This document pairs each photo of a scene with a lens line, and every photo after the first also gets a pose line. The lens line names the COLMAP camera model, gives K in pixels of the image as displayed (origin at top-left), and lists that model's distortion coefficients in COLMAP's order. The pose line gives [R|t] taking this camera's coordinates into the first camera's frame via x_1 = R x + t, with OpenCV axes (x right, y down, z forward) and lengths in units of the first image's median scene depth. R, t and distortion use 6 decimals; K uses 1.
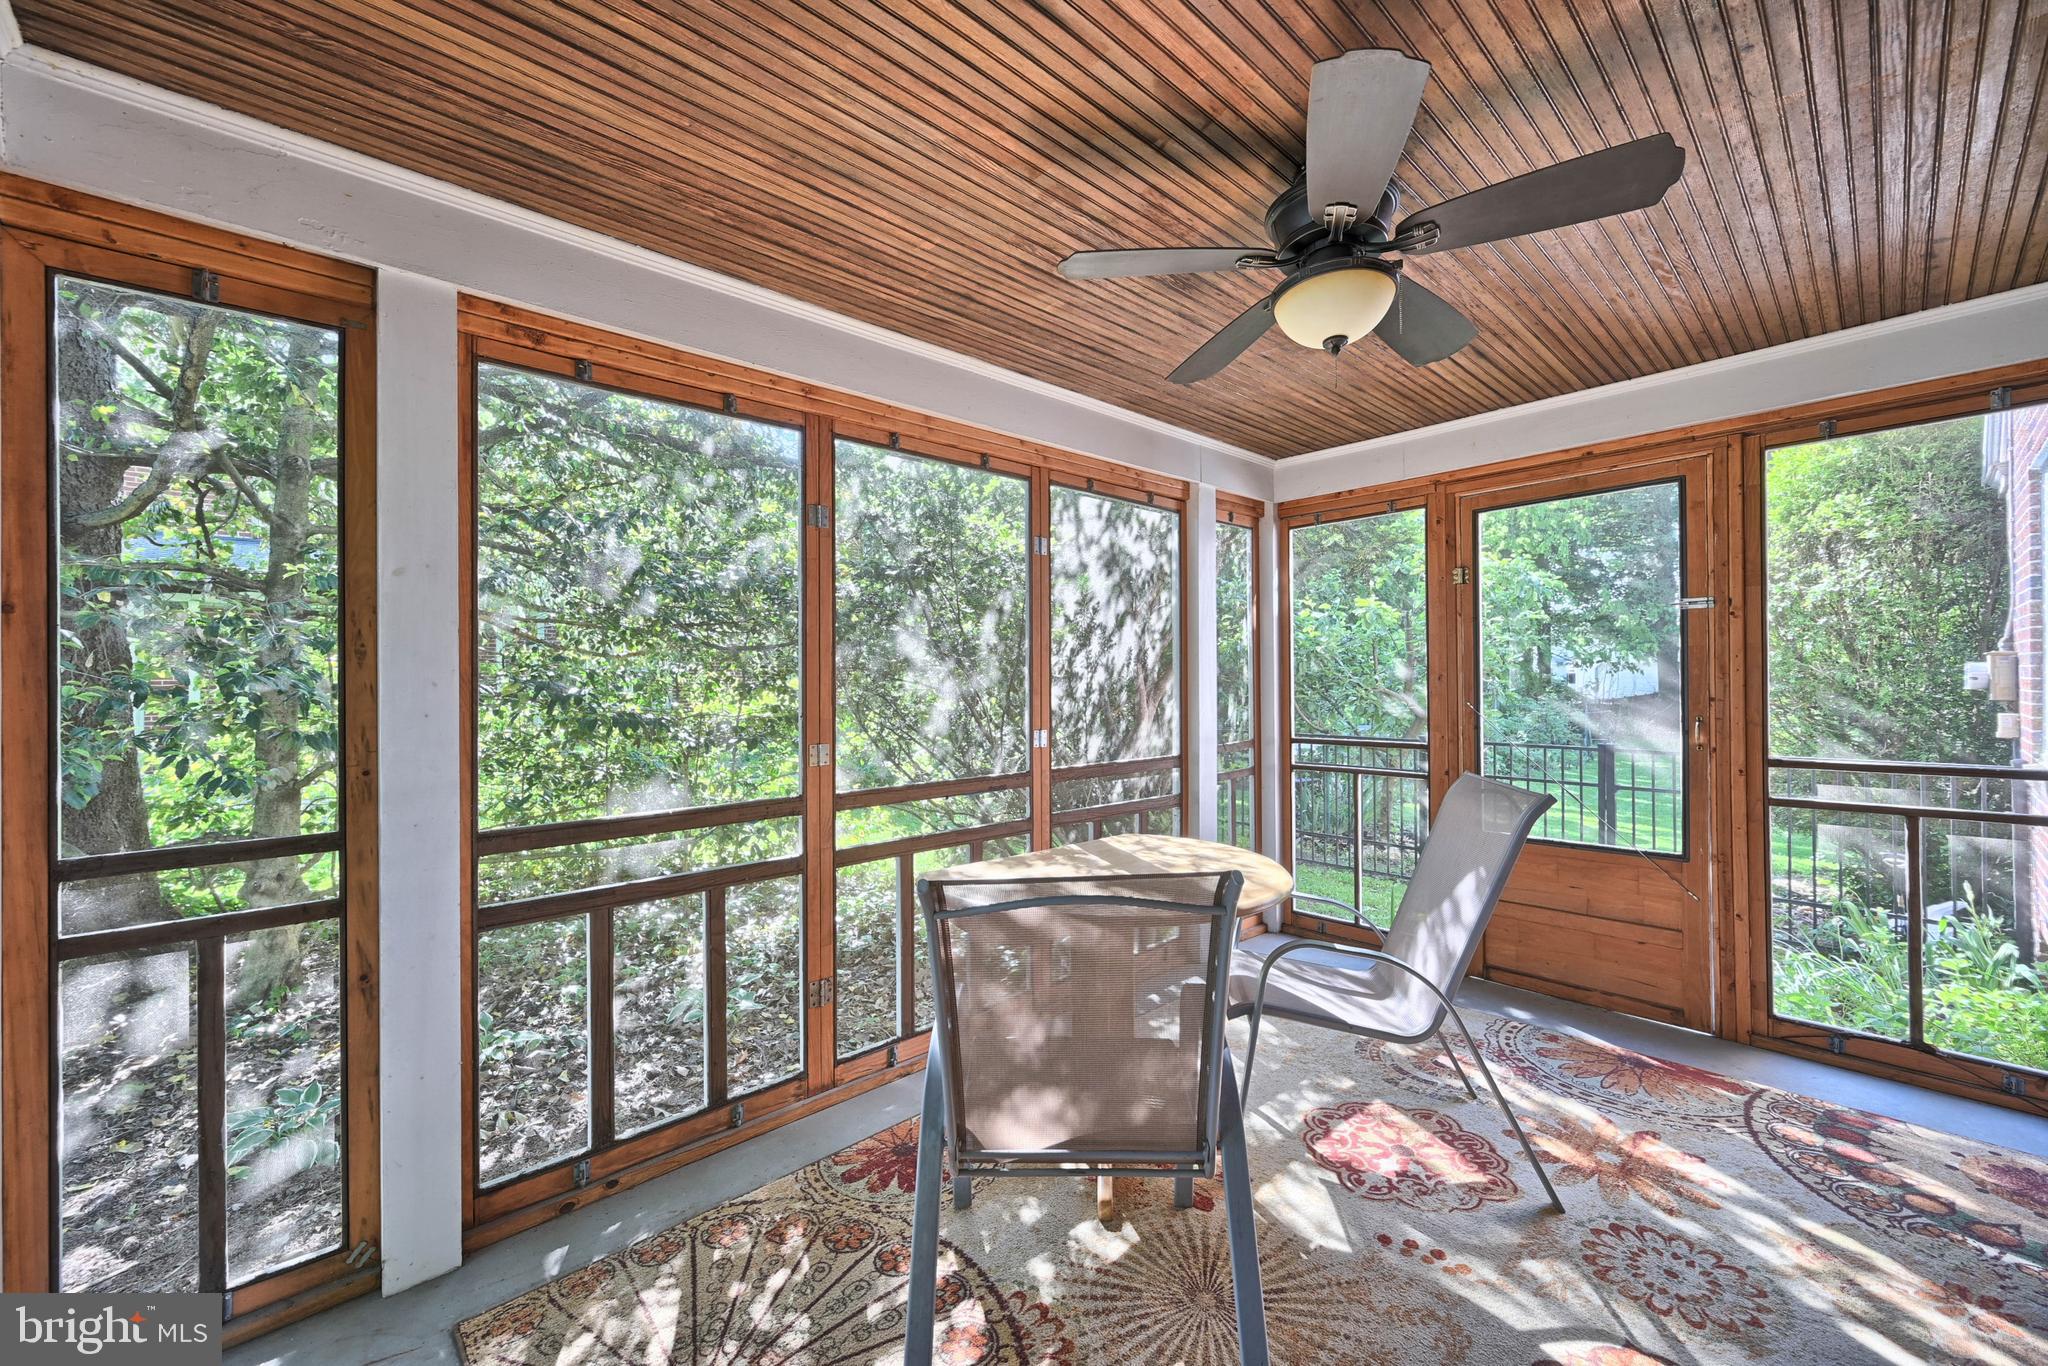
lens RADIAL K [[805.6, 0, 1024.0], [0, 805.6, 683.0], [0, 0, 1]] dist [-0.000399, -0.000359]
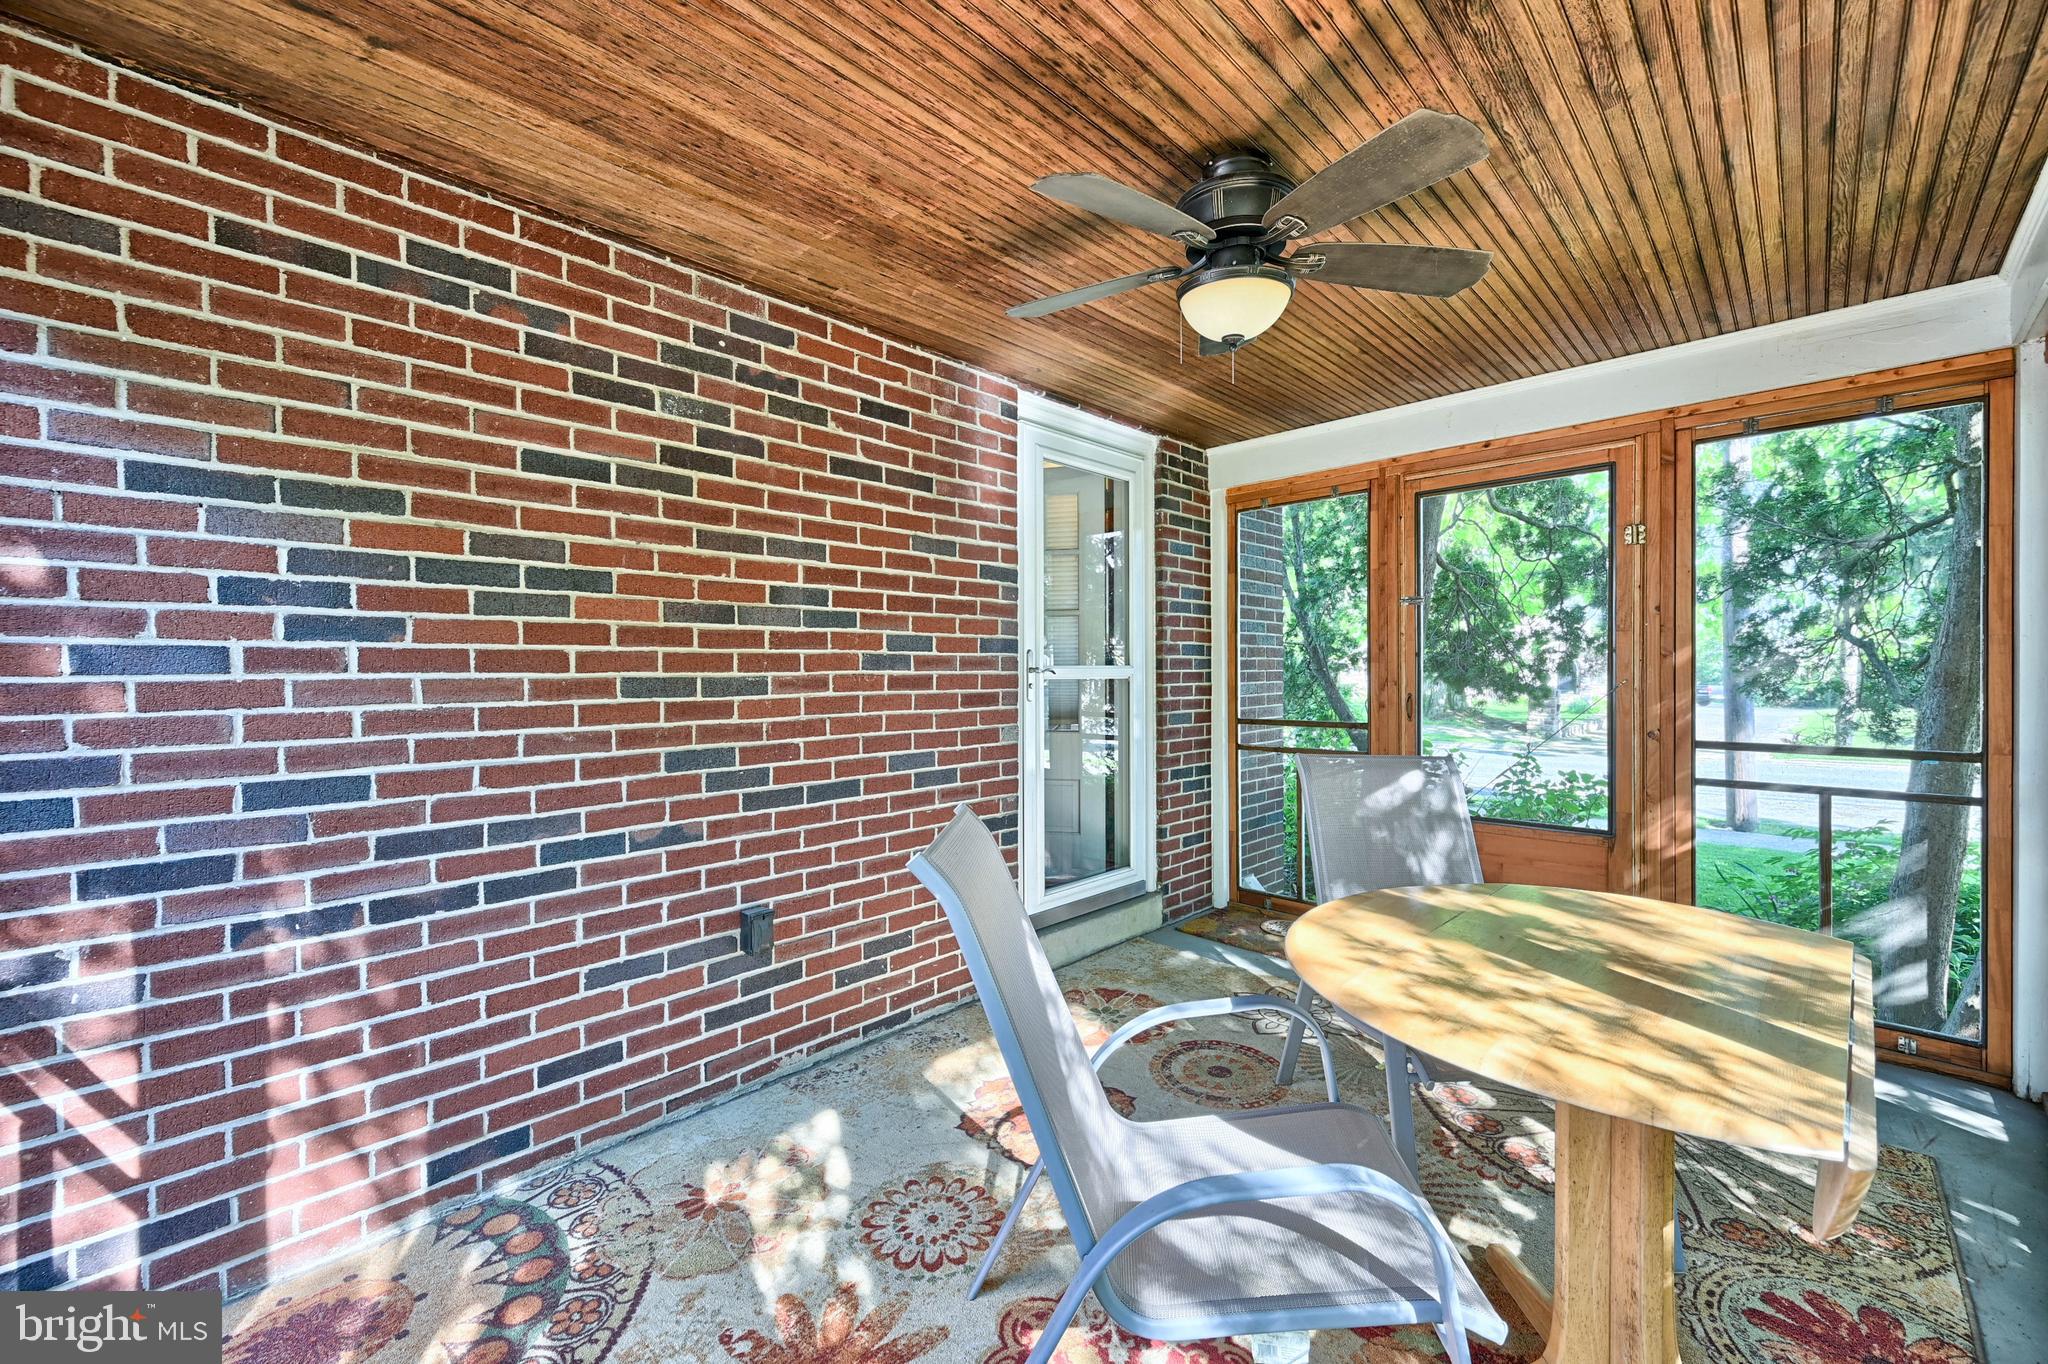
lens RADIAL K [[805.6, 0, 1024.0], [0, 805.6, 682.0], [0, 0, 1]] dist [-0.000399, -0.000359]
pose [[-0.998679, 0.018600, -0.047906, 0.714560], [0.018093, 0.999776, 0.011005, 0.011456], [0.048100, 0.010124, -0.998791, 2.041628]]
